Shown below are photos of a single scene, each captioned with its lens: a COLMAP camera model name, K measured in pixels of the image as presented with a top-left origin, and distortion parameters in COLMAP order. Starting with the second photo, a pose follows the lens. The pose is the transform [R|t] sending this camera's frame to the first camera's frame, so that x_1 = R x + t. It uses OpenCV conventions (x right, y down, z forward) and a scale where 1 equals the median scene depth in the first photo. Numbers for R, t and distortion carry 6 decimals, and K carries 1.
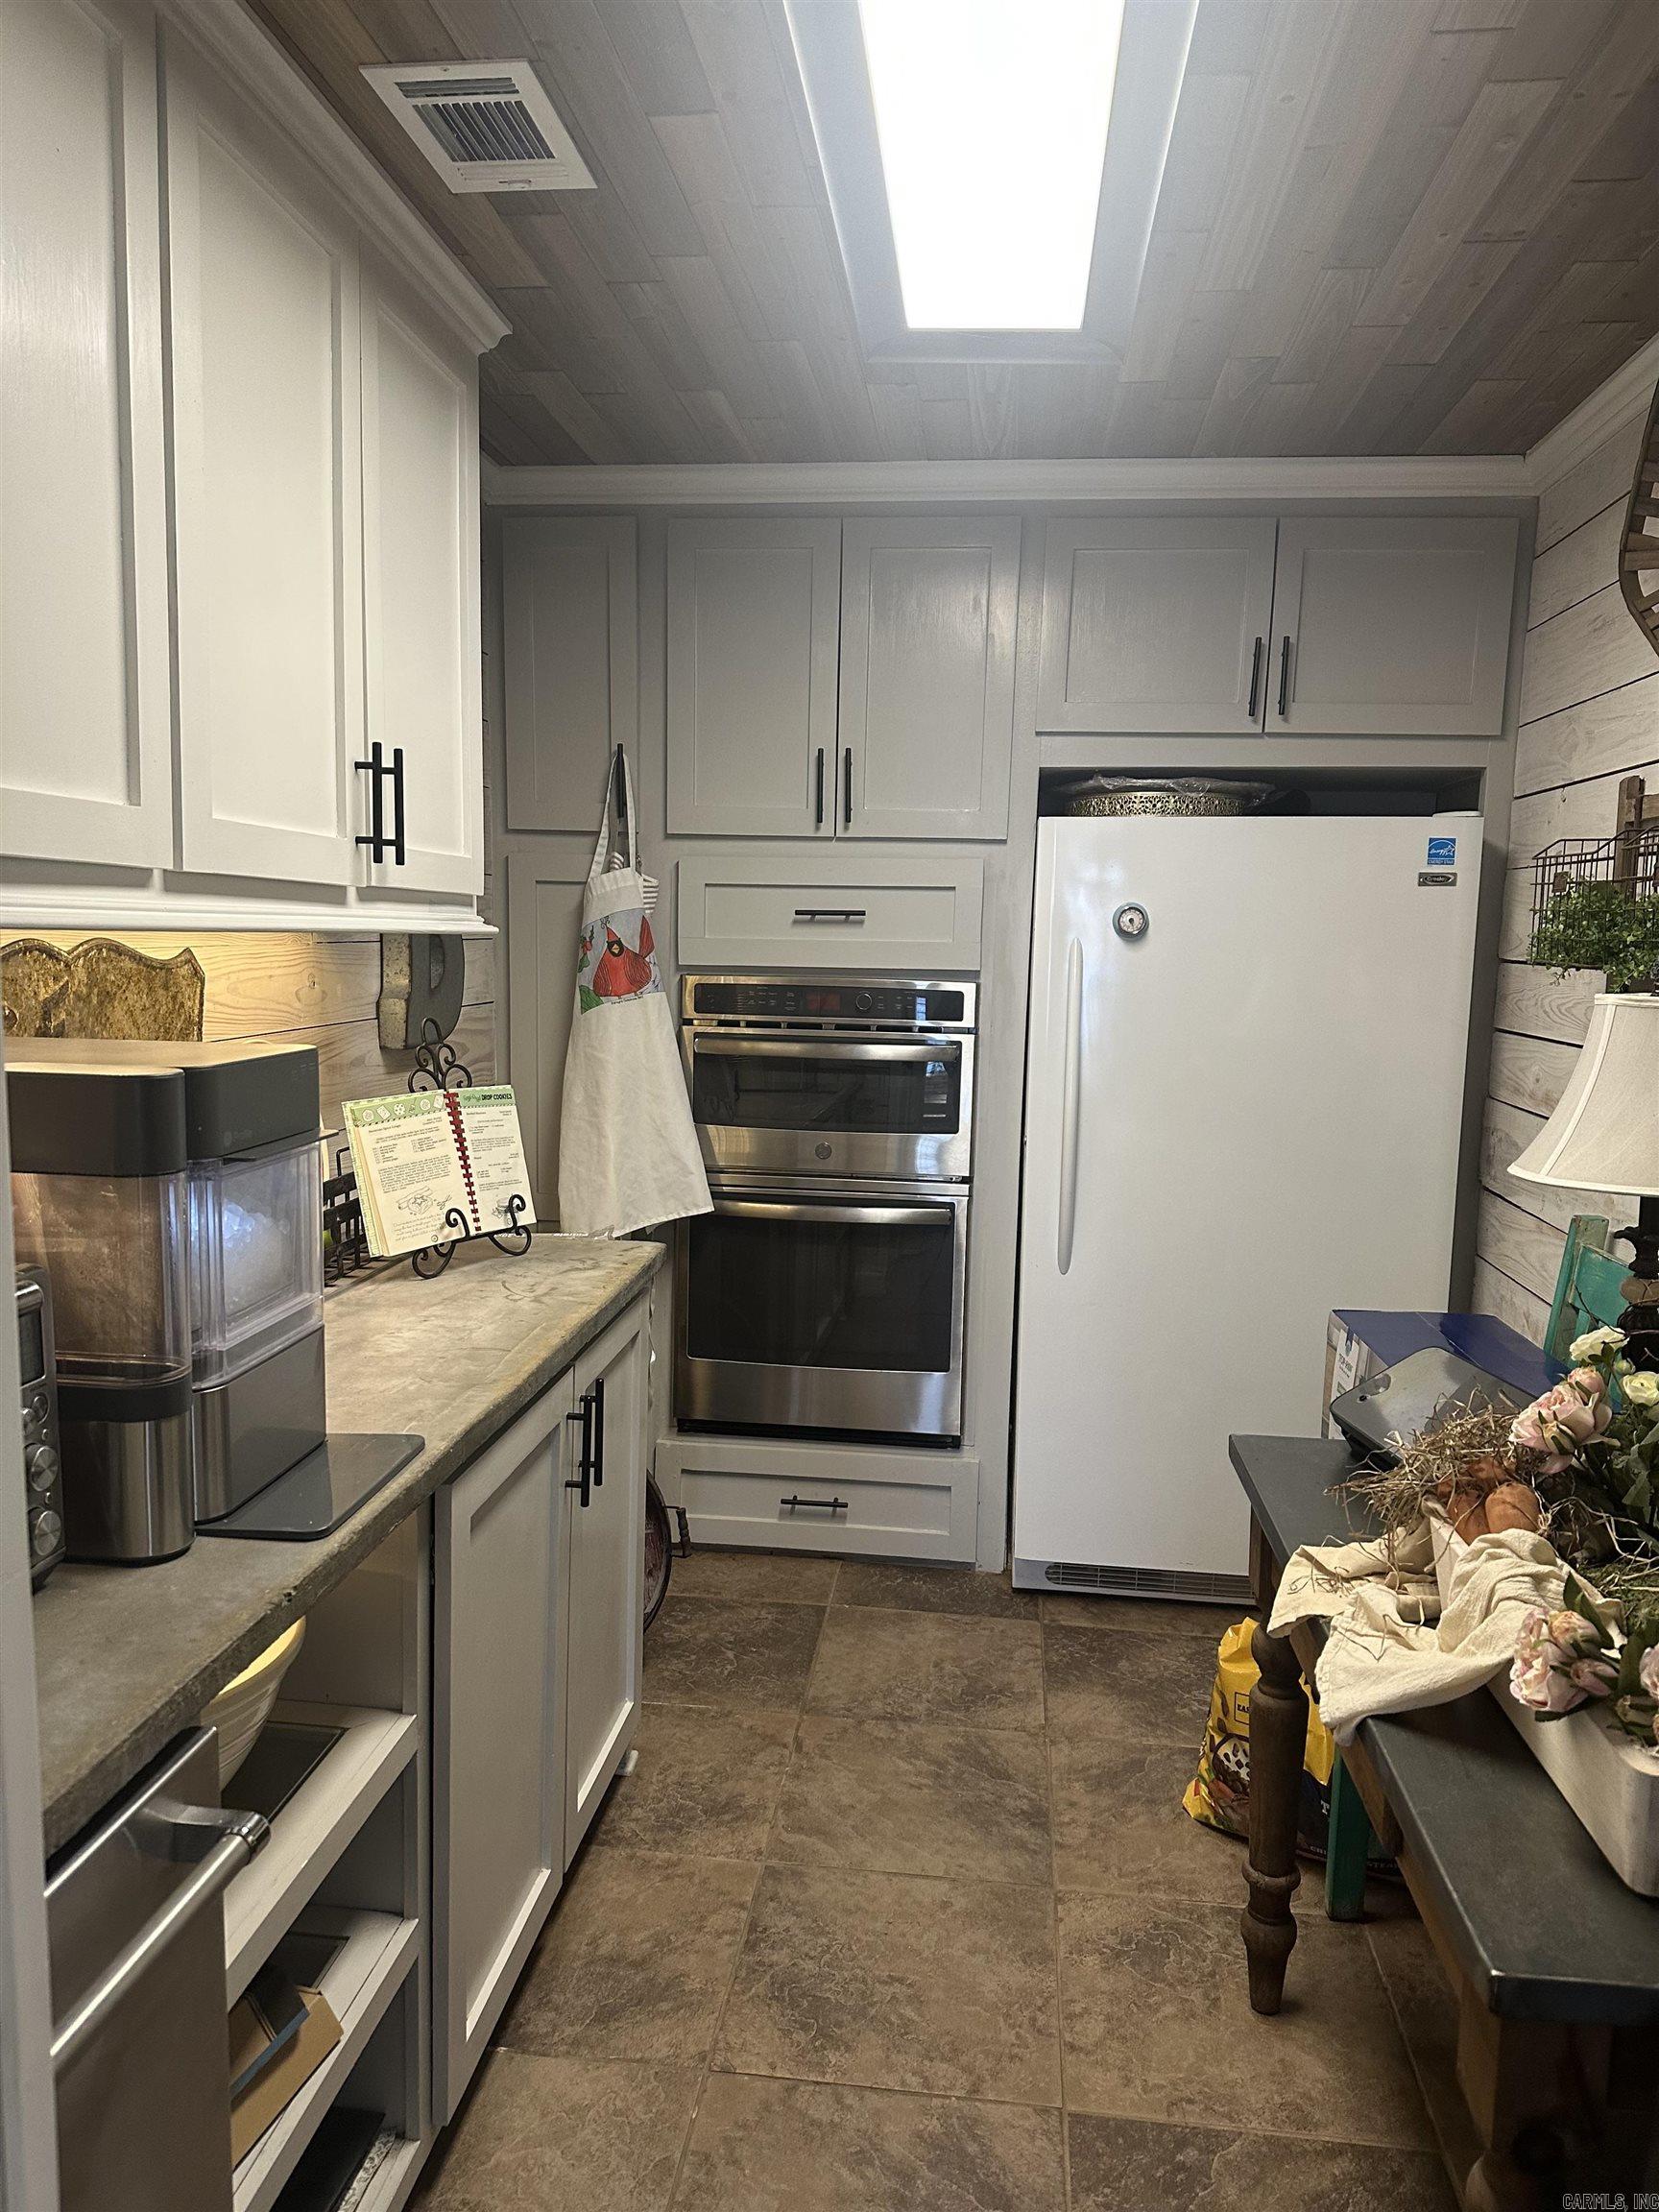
lens RADIAL K [[1531.8, 0, 829.5], [0, 1531.8, 1106.0], [0, 0, 1]] dist [0.001965, -0.000721]
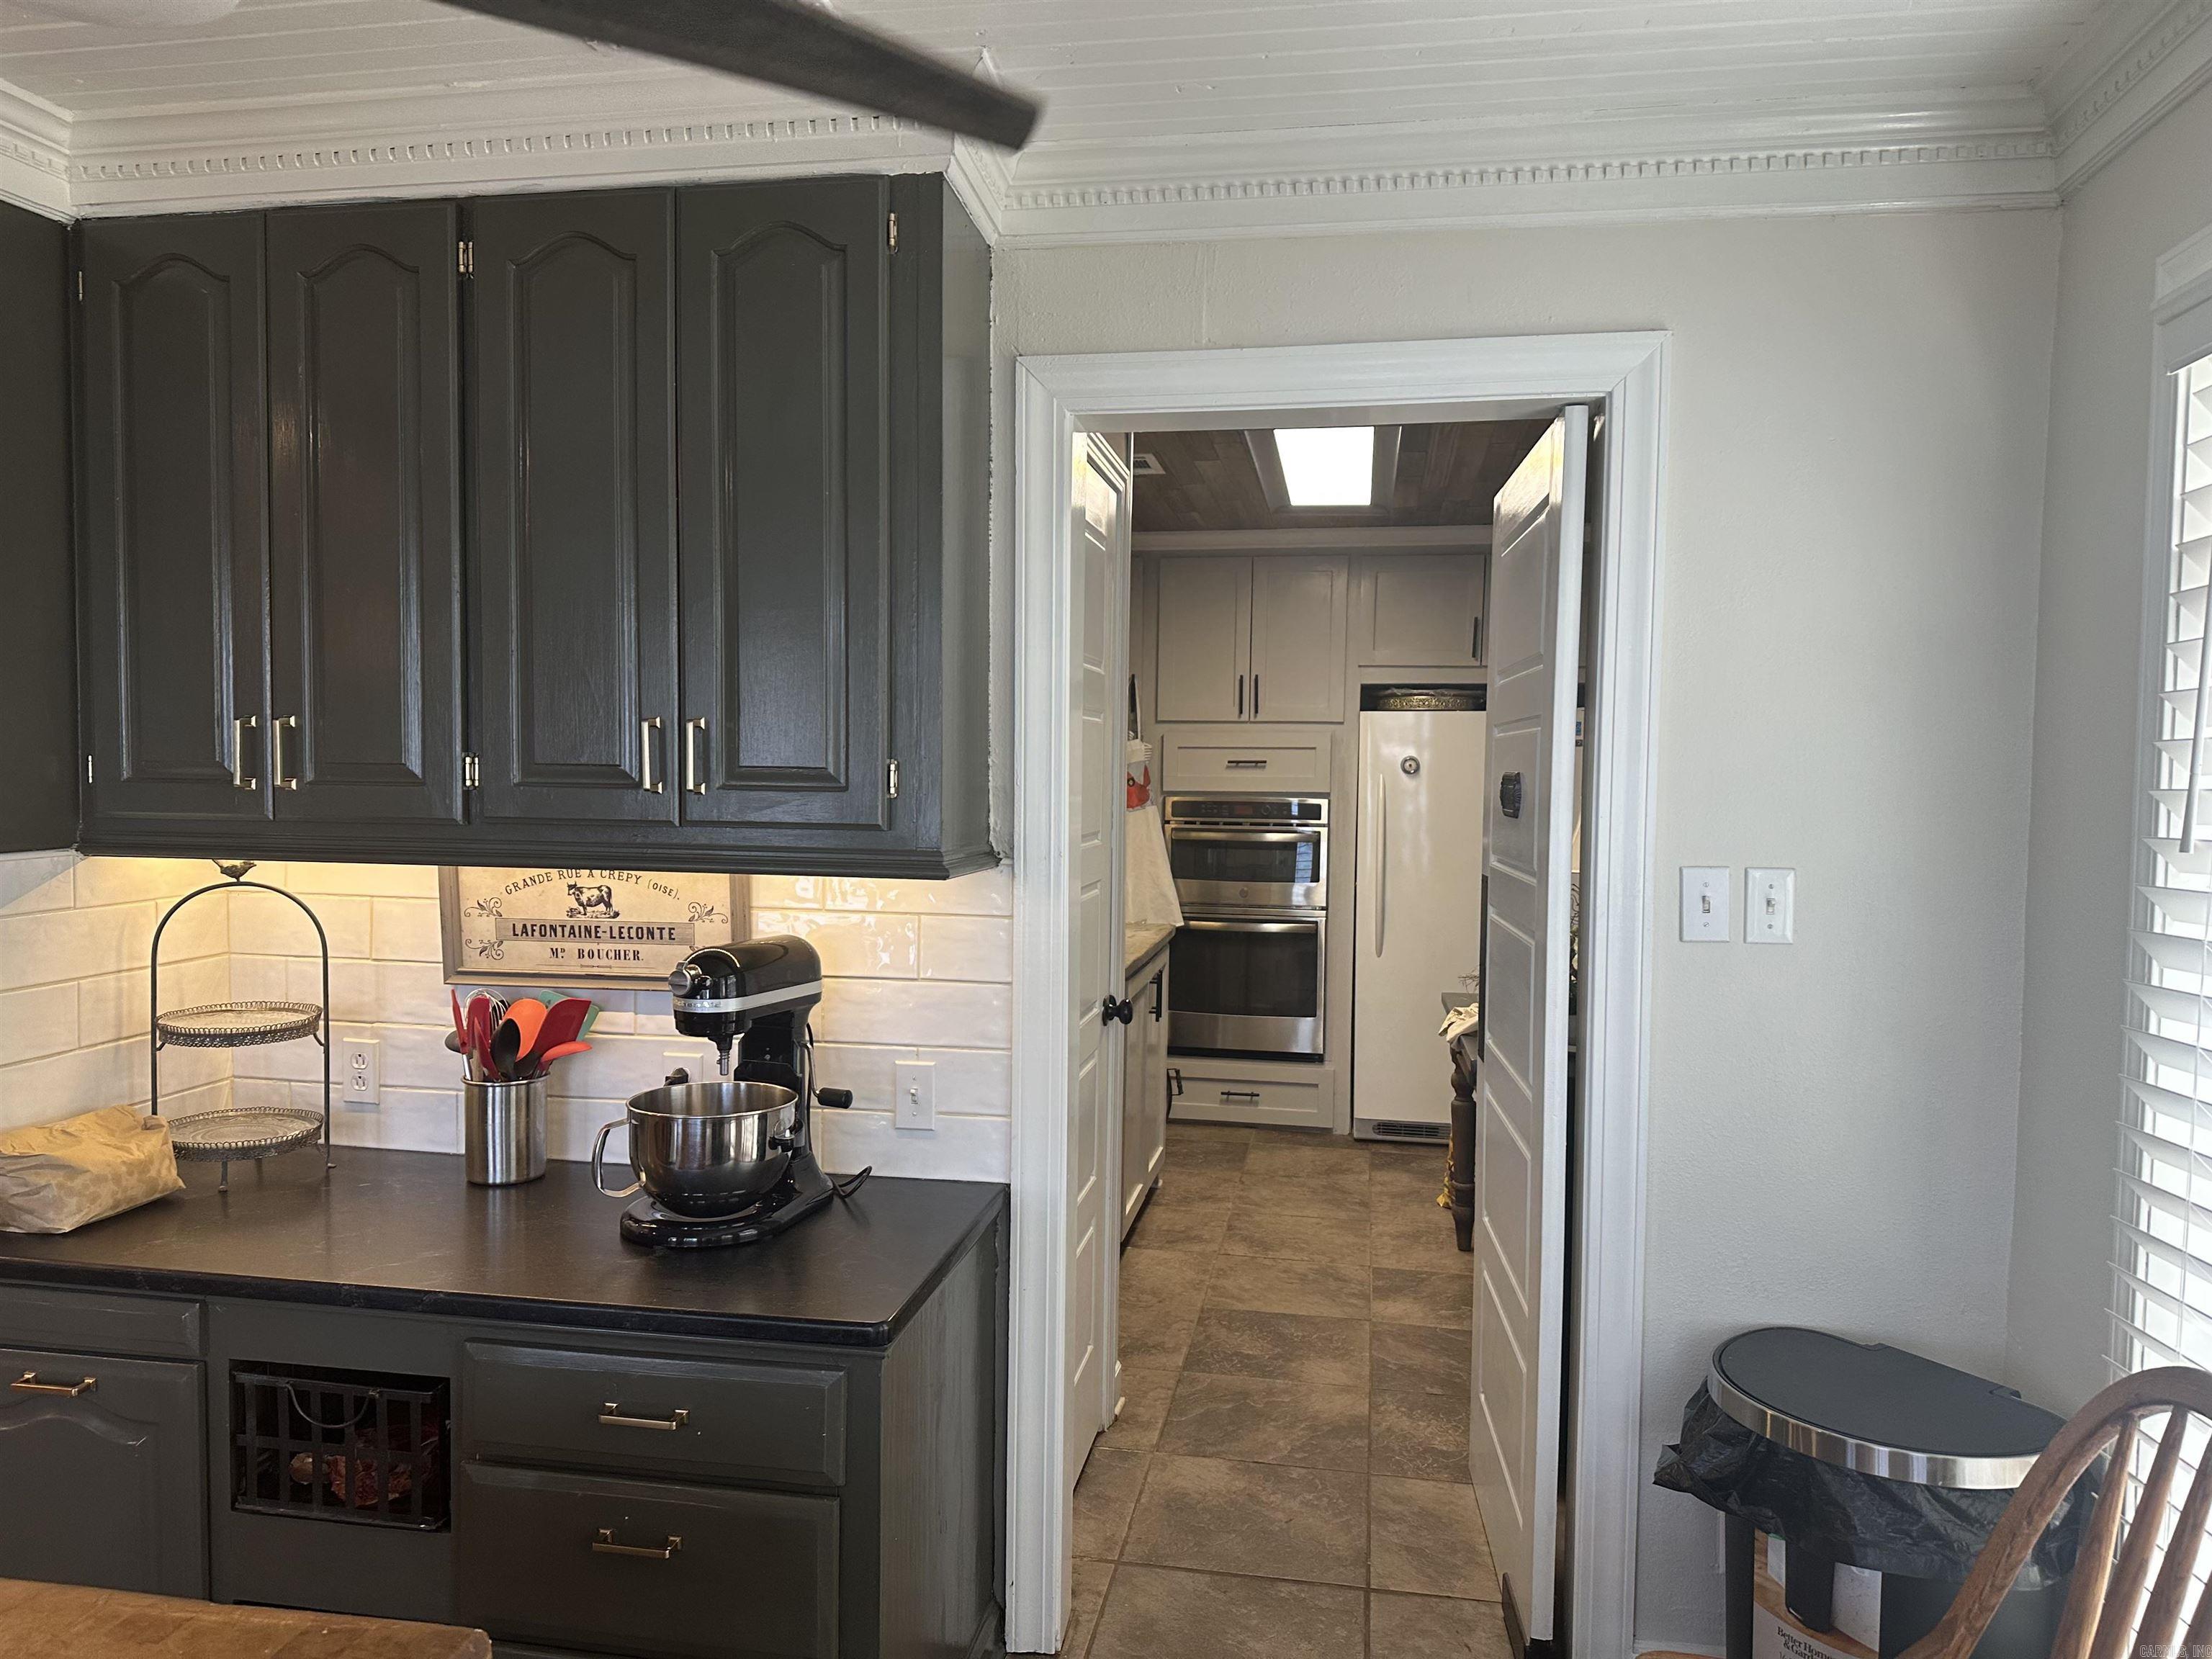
lens RADIAL K [[1572.3, 0, 1037.6], [0, 1572.3, 827.8], [0, 0, 1]] dist [0.005158, -0.000813]
pose [[0.995778, -0.007538, -0.091482, -0.078540], [0.000578, 0.997117, -0.075873, 0.096335], [0.091791, 0.075499, 0.992912, -0.896311]]
